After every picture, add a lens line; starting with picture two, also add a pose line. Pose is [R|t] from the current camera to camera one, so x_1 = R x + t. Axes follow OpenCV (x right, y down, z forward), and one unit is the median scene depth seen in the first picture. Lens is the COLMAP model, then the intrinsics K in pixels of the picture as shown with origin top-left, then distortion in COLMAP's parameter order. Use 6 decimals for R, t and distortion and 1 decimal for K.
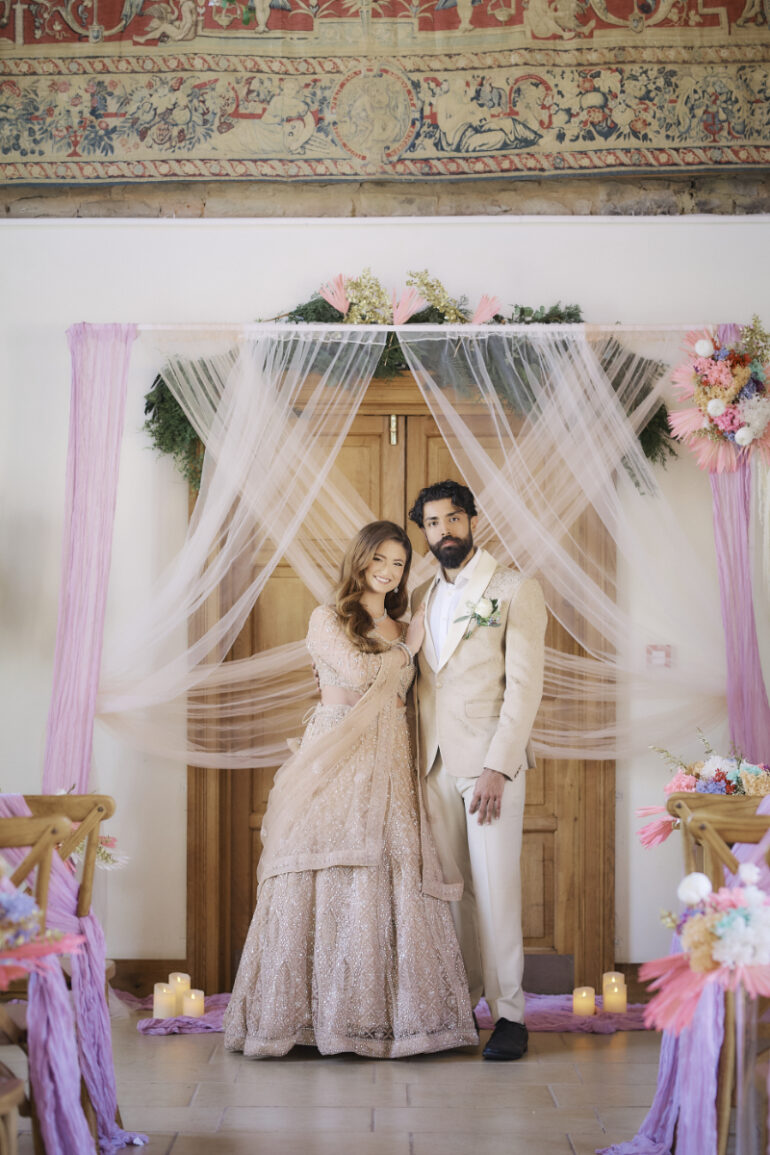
lens RADIAL K [[2745.0, 0, 385.0], [0, 2745.0, 577.5], [0, 0, 1]] dist [0.045313, -0.740240]
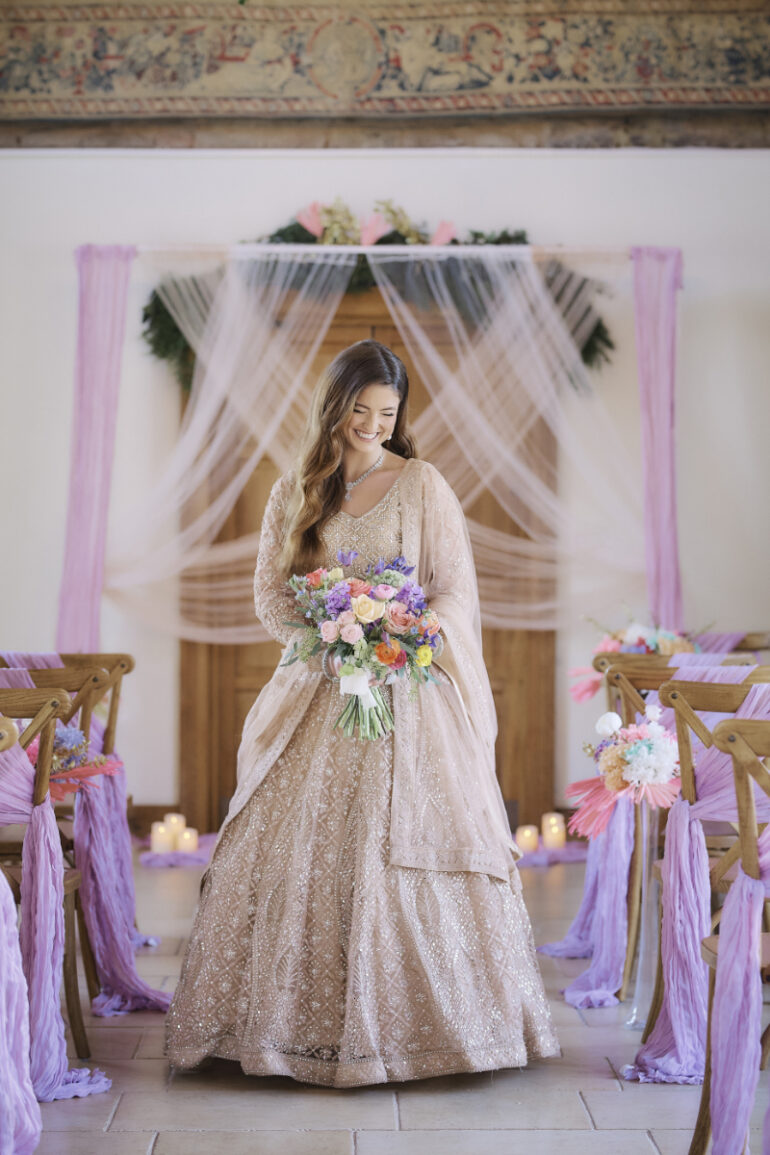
lens RADIAL K [[2745.0, 0, 385.0], [0, 2745.0, 577.5], [0, 0, 1]] dist [0.045313, -0.740240]
pose [[0.999873, 0.001222, 0.015881, -0.005212], [-0.001898, 0.999089, 0.042639, -0.003820], [-0.015814, -0.042663, 0.998964, -0.135628]]
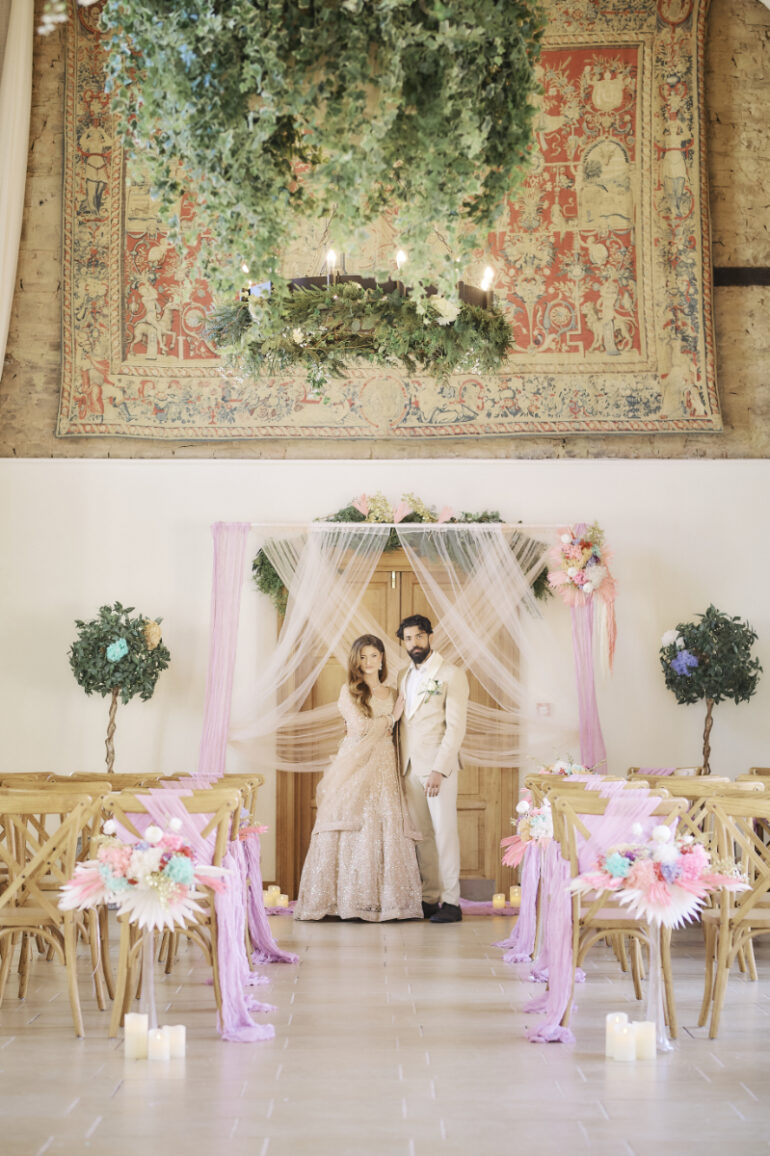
lens RADIAL K [[2747.4, 0, 385.0], [0, 2747.4, 578.0], [0, 0, 1]] dist [0.045313, -0.740240]
pose [[0.999987, 0.002961, 0.004121, -0.009745], [-0.002884, 0.999823, -0.018569, -0.022637], [-0.004175, 0.018557, 0.999819, -0.765443]]
